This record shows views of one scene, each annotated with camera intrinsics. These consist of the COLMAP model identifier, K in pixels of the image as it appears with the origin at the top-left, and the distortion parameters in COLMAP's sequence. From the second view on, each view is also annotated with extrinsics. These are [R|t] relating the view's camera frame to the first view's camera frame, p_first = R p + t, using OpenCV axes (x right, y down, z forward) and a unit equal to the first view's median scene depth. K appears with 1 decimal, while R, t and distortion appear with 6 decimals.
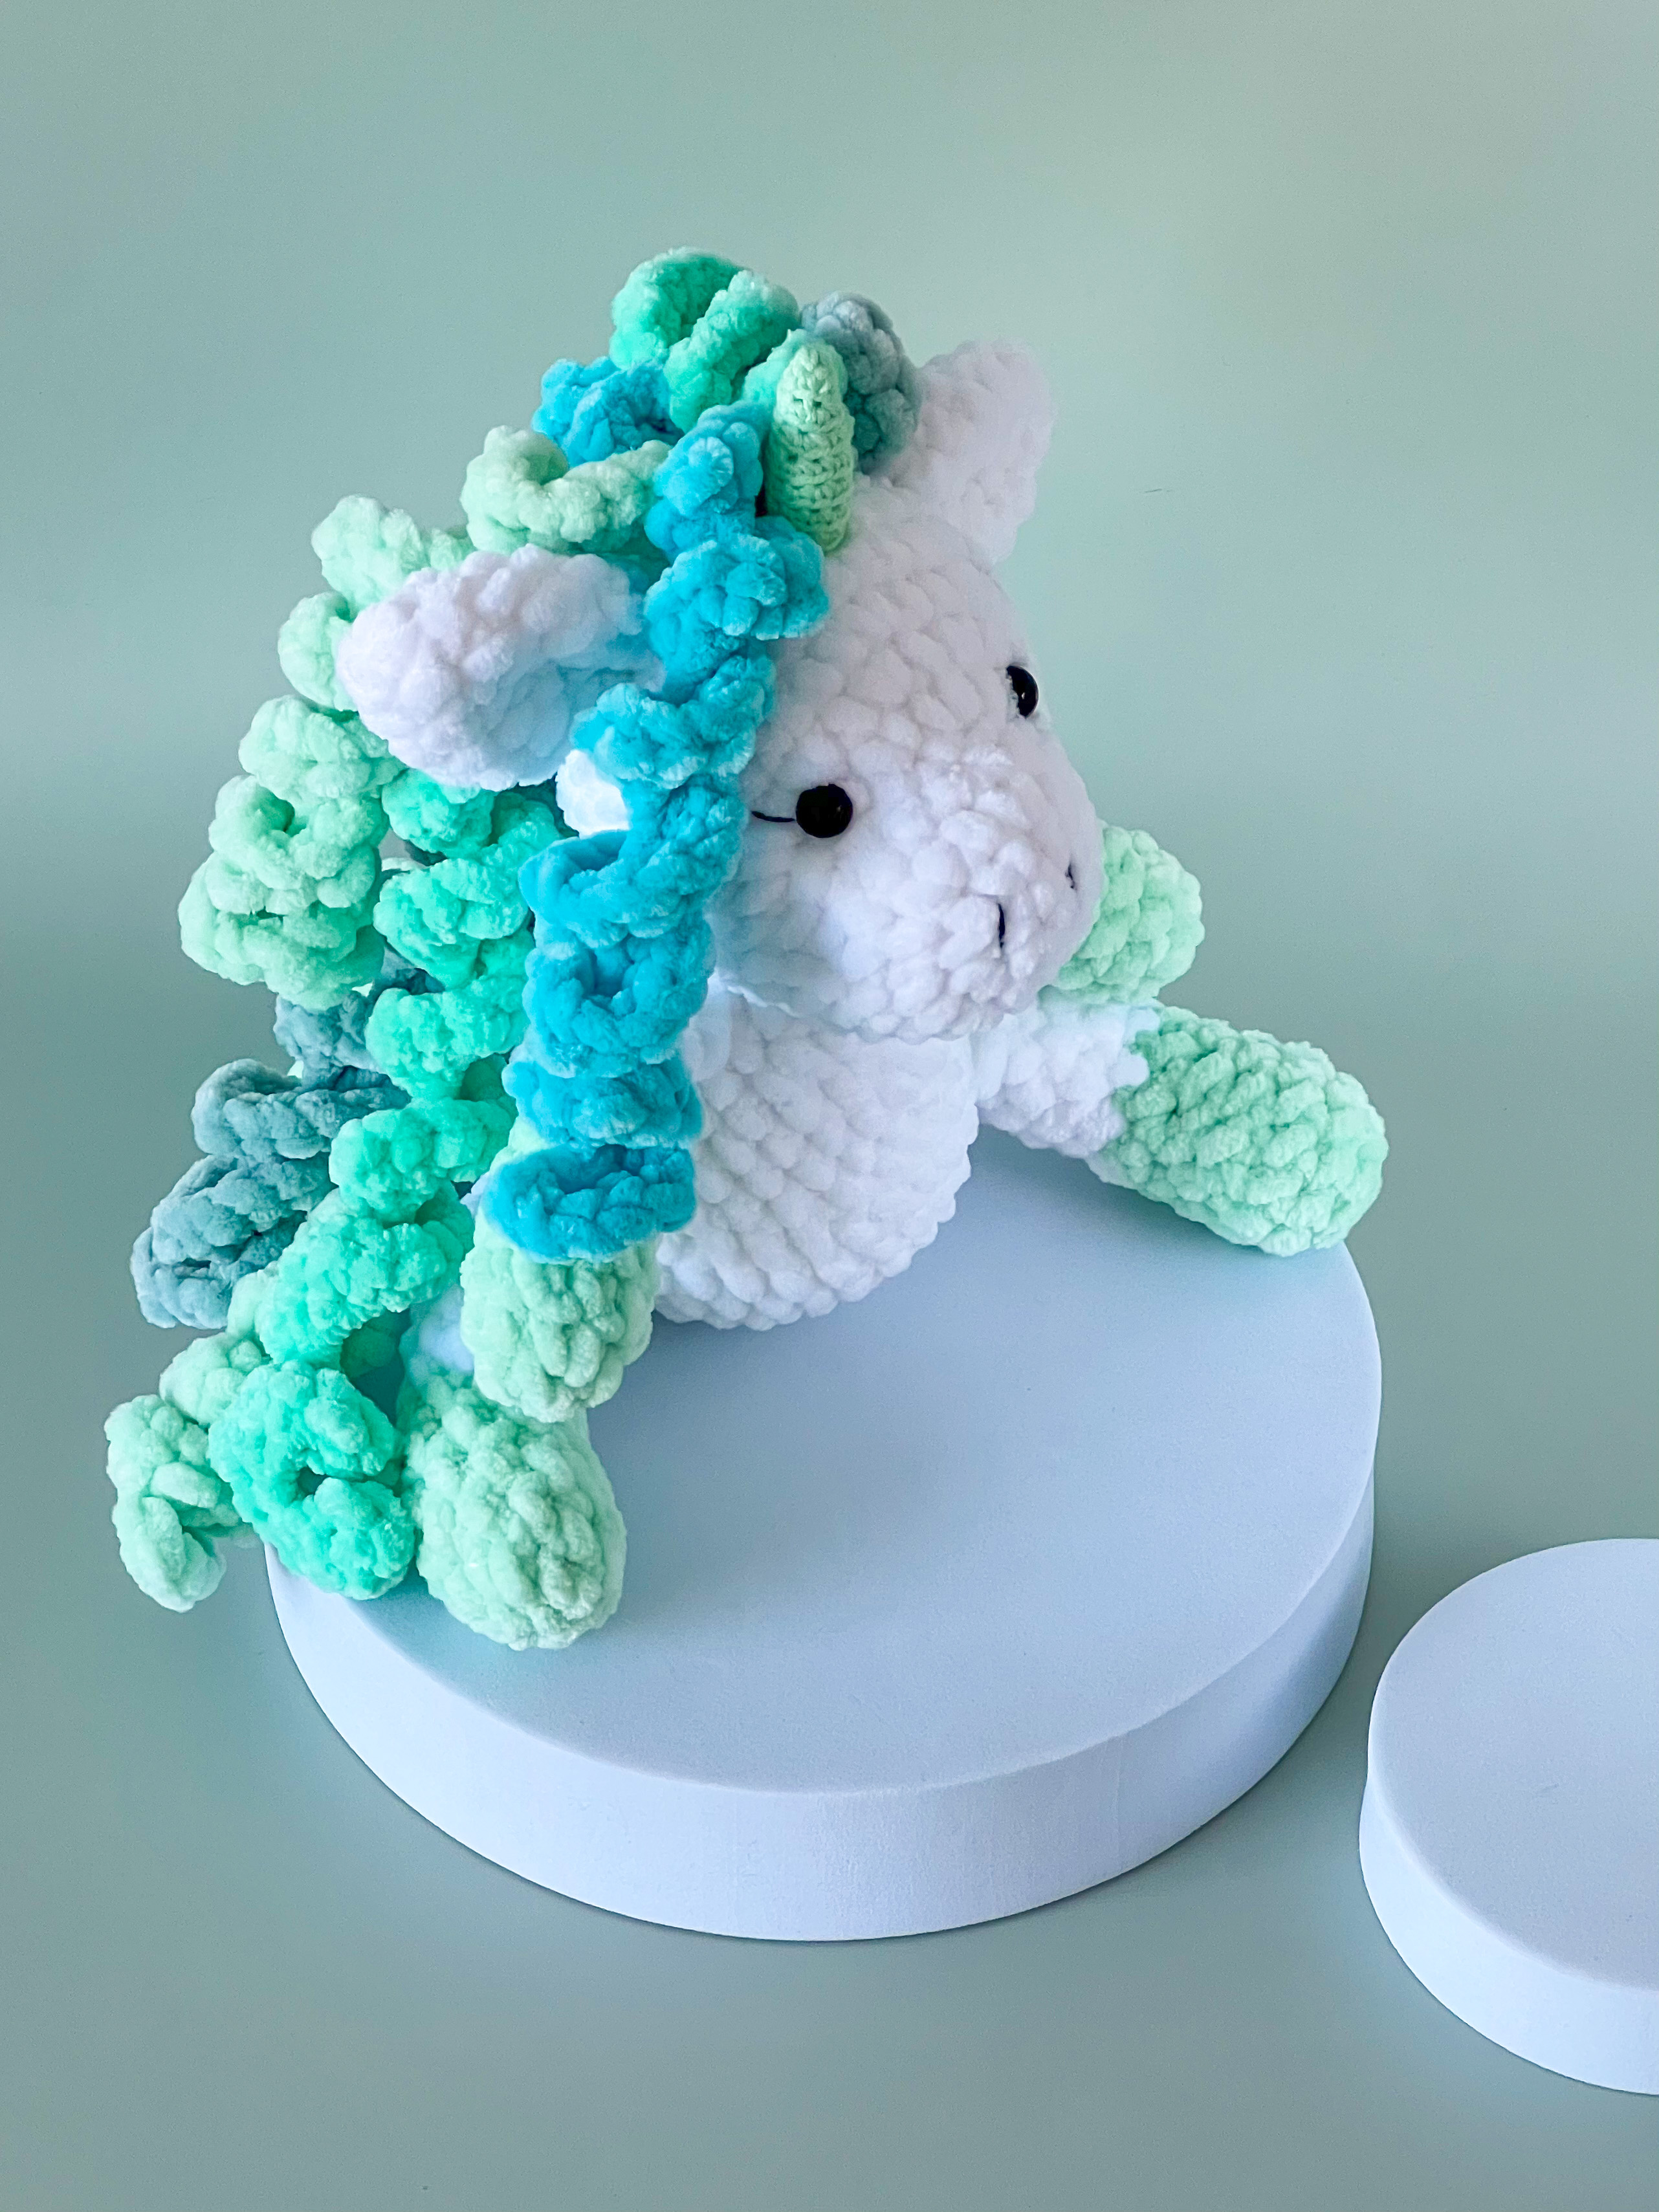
lens RADIAL K [[7592.9, 0, 829.5], [0, 7592.9, 1106.0], [0, 0, 1]] dist [-0.560666, 17.356341]
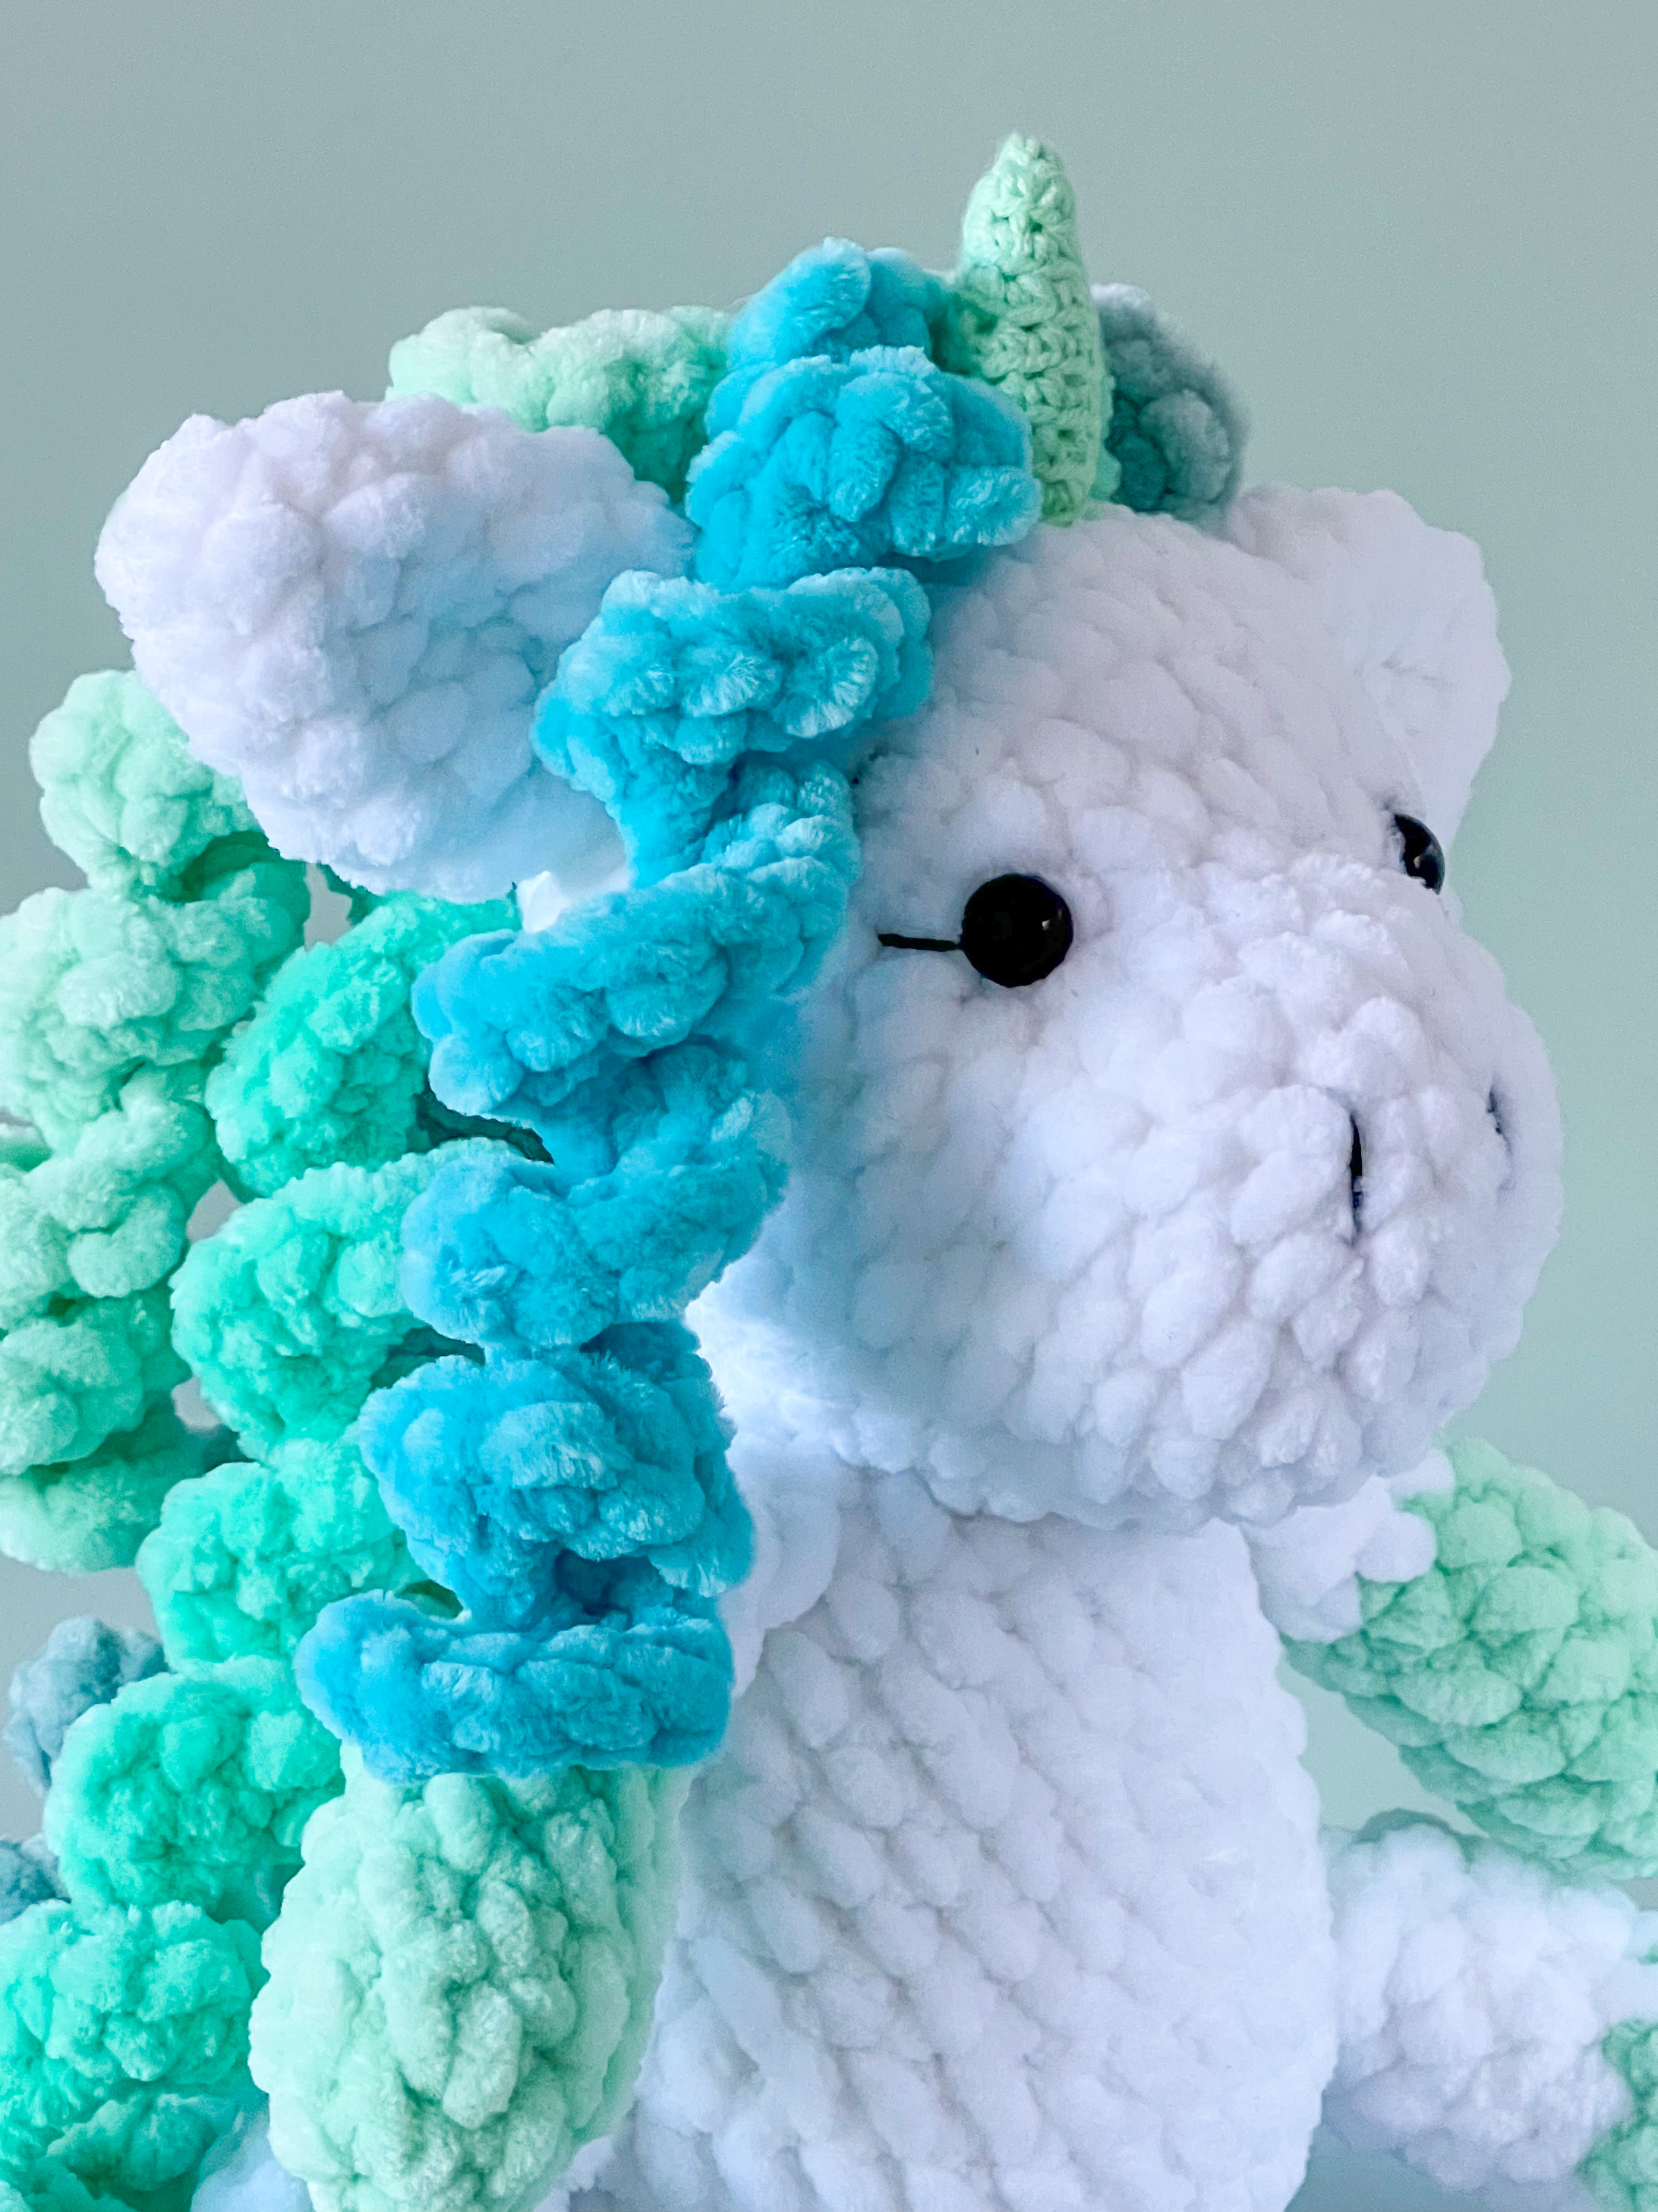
lens RADIAL K [[7591.5, 0, 829.0], [0, 7591.5, 1106.0], [0, 0, 1]] dist [-0.560666, 17.356341]
pose [[0.994874, 0.016238, -0.099807, 0.037851], [-0.069615, 0.825865, -0.559554, 0.257507], [0.073341, 0.563633, 0.822763, 0.574146]]
